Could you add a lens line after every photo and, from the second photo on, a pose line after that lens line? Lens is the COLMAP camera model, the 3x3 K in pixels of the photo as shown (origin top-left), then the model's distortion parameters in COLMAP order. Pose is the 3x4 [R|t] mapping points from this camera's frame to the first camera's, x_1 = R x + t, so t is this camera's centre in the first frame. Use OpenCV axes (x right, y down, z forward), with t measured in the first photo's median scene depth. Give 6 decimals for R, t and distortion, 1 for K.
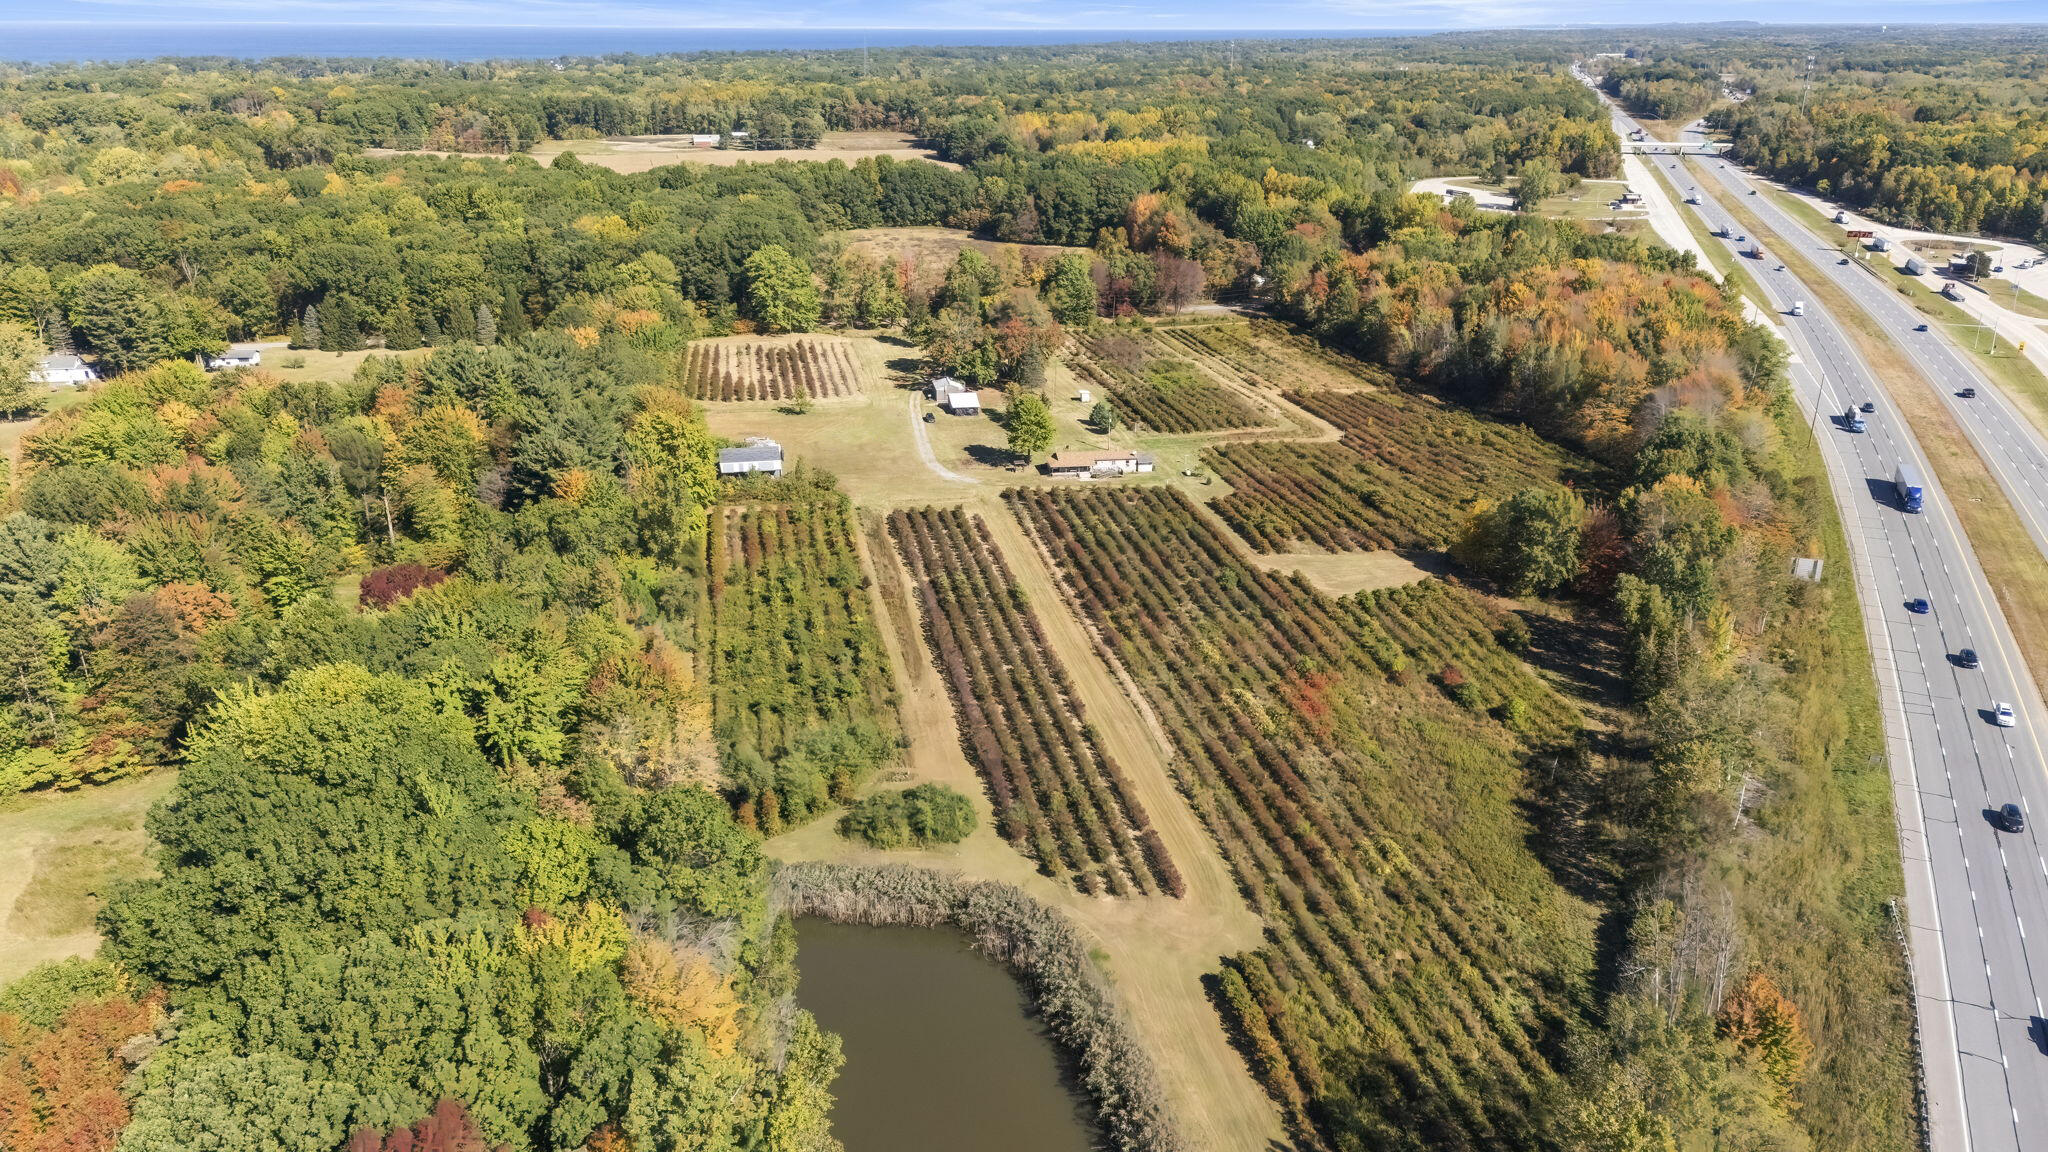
lens RADIAL K [[1496.7, 0, 1030.9], [0, 1496.7, 581.5], [0, 0, 1]] dist [0.061780, -0.048115]
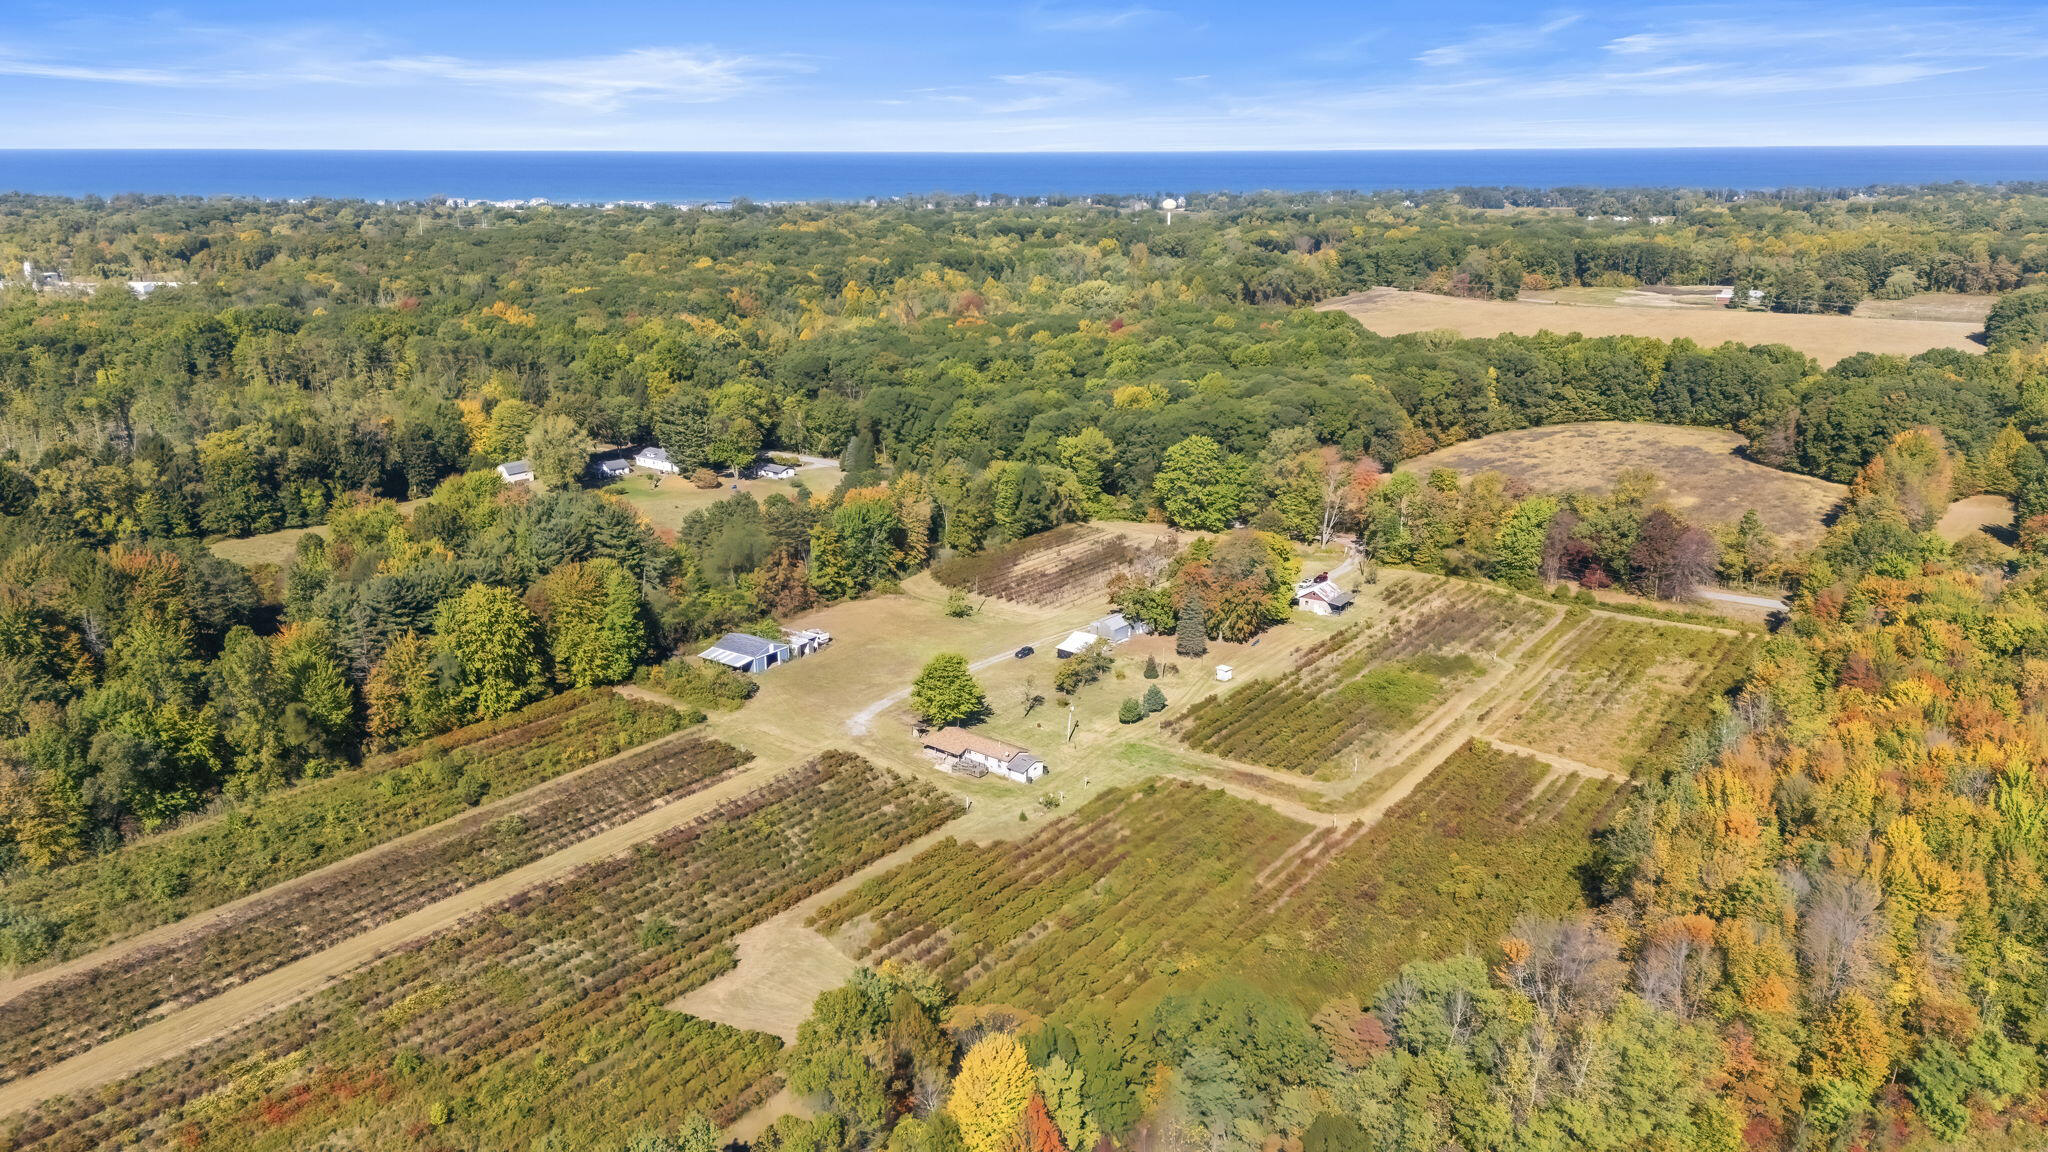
lens RADIAL K [[1496.7, 0, 1035.0], [0, 1496.7, 565.7], [0, 0, 1]] dist [0.061780, -0.048115]
pose [[0.670003, 0.197787, -0.715526, 0.300974], [-0.256350, 0.966206, 0.027040, -0.099671], [0.696693, 0.165308, 0.698063, 0.204070]]
